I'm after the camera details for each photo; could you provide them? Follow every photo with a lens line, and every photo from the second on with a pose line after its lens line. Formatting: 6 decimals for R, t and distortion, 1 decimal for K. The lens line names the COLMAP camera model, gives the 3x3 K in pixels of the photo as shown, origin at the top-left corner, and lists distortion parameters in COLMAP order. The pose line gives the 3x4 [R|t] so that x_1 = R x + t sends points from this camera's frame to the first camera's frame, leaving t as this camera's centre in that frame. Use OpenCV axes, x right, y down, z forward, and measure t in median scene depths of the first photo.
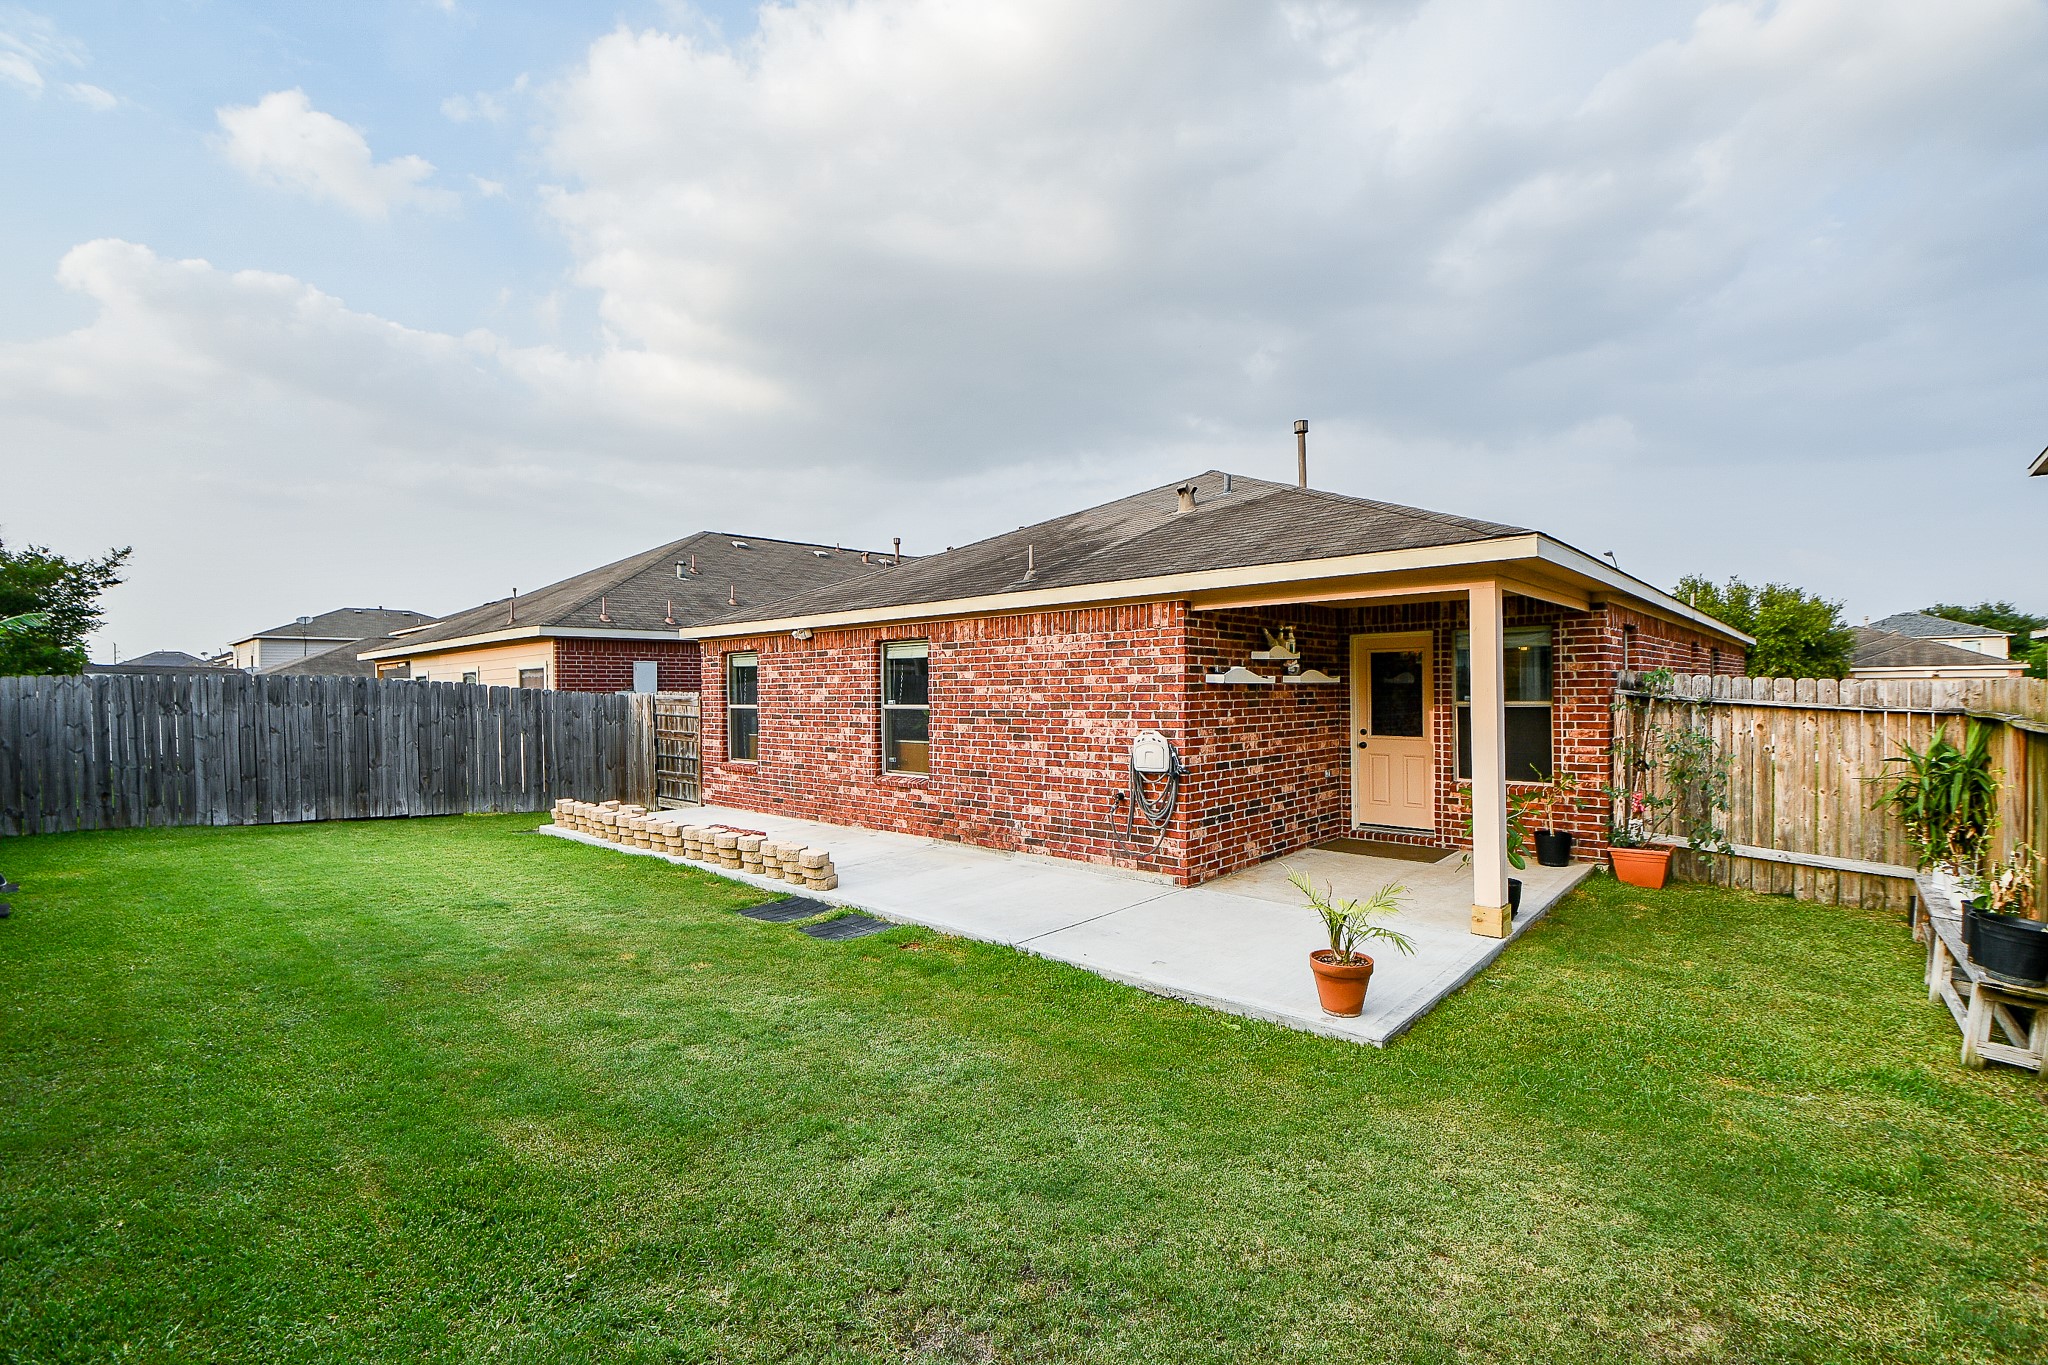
lens RADIAL K [[899.2, 0, 1024.0], [0, 899.2, 682.5], [0, 0, 1]] dist [0.021907, -0.028666]
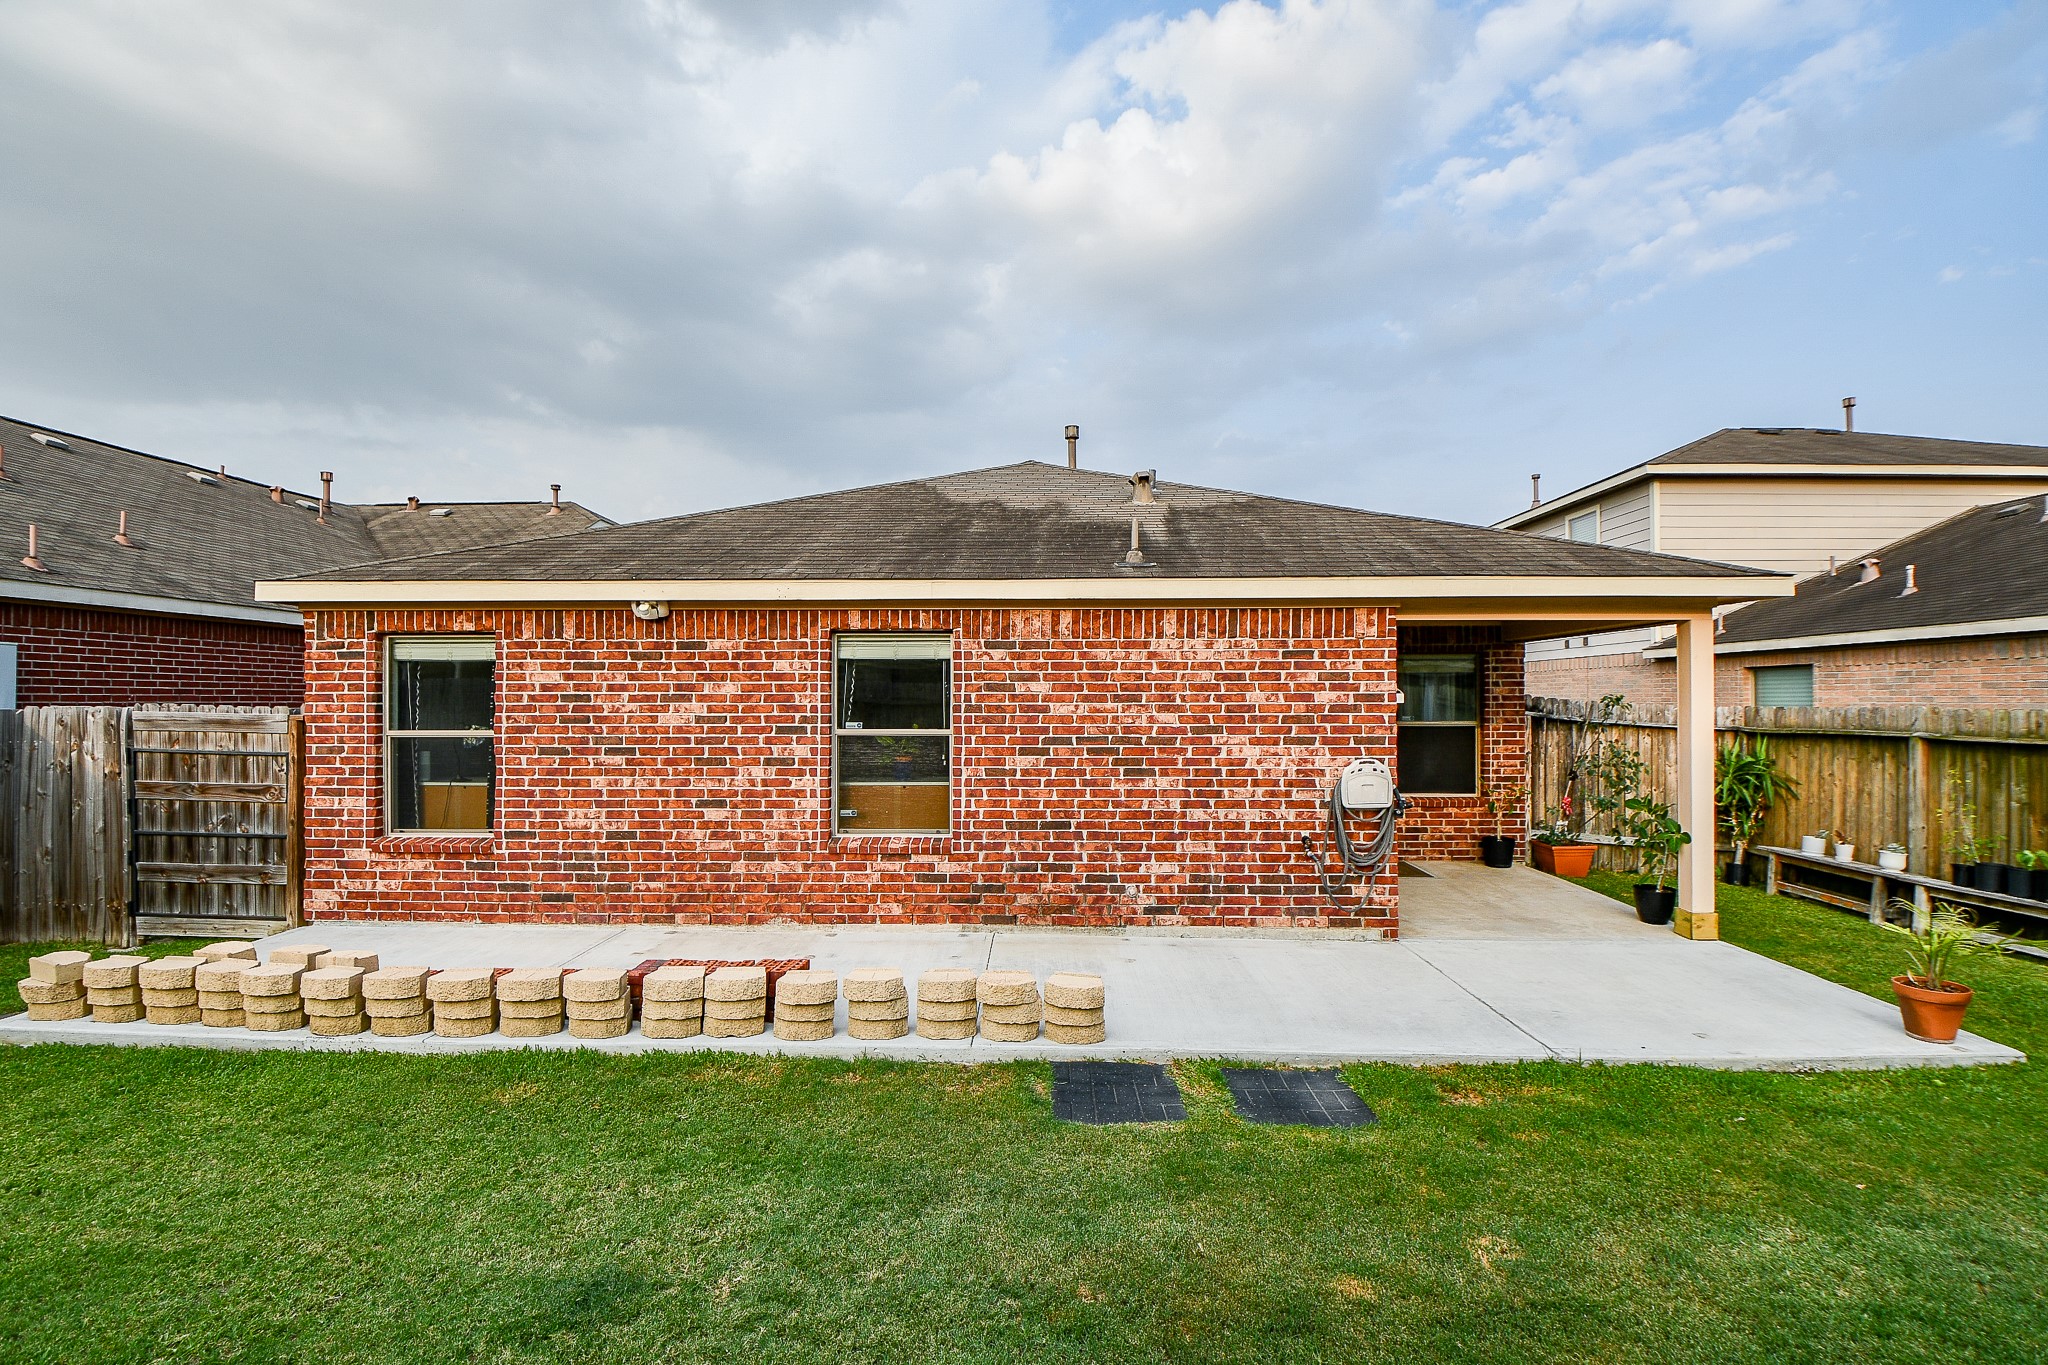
lens RADIAL K [[912.5, 0, 1031.0], [0, 912.5, 686.8], [0, 0, 1]] dist [0.008461, -0.020103]
pose [[0.757471, 0.020173, 0.652557, -0.571306], [-0.013217, 0.999792, -0.015564, 0.003042], [-0.652735, 0.003164, 0.757580, 0.487454]]
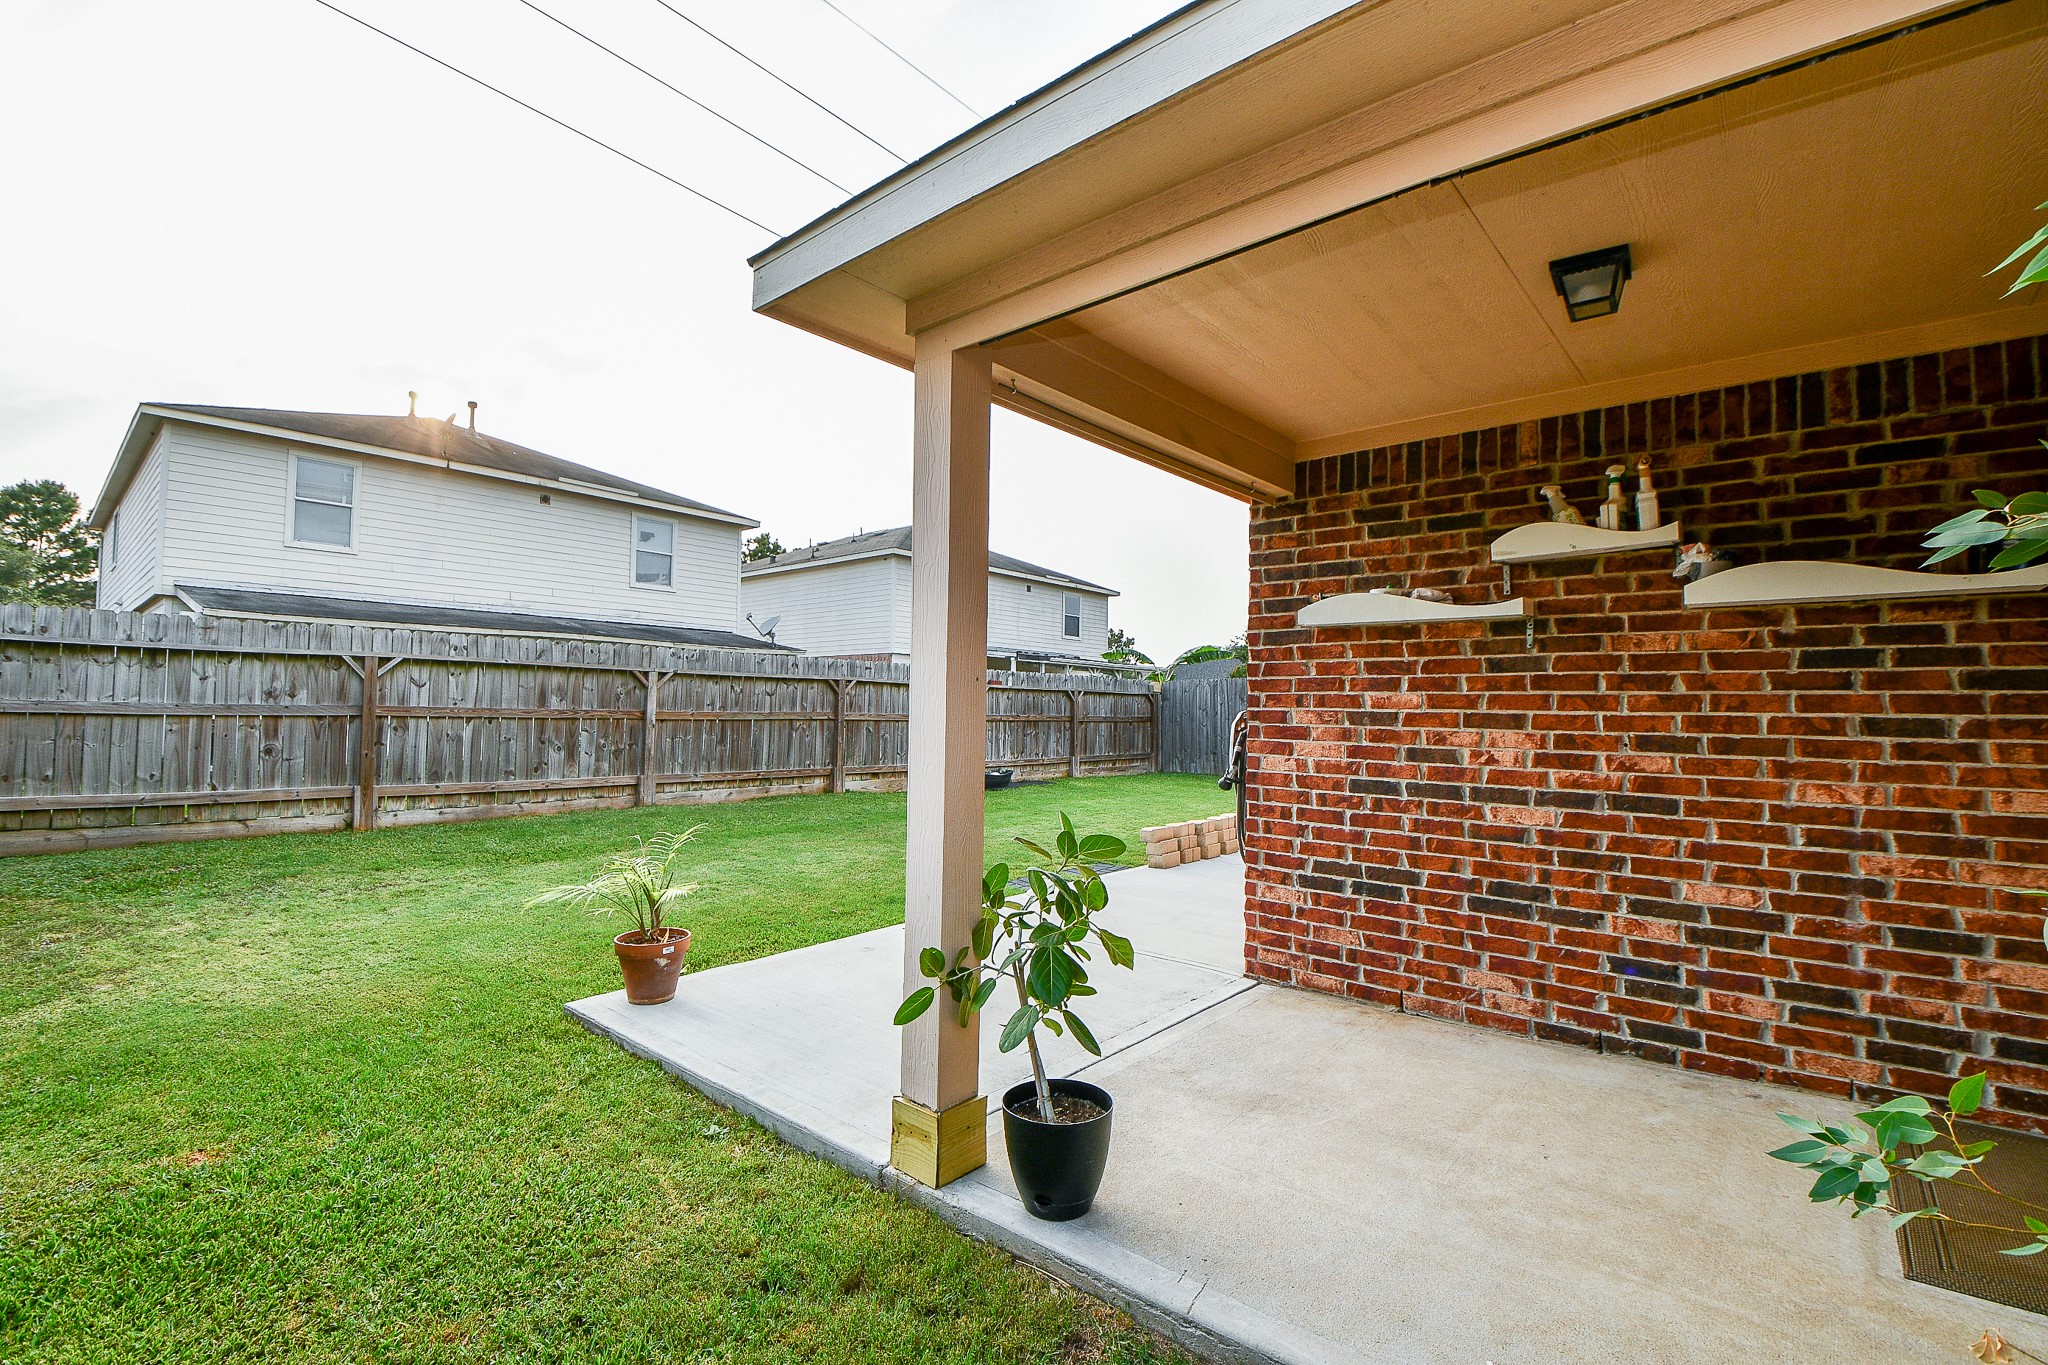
lens RADIAL K [[912.5, 0, 1031.0], [0, 912.5, 686.8], [0, 0, 1]] dist [0.008461, -0.020103]
pose [[0.019417, -0.016363, -0.999678, 0.674578], [-0.008725, 0.999825, -0.016535, 0.042271], [0.999773, 0.009044, 0.019270, 0.729464]]
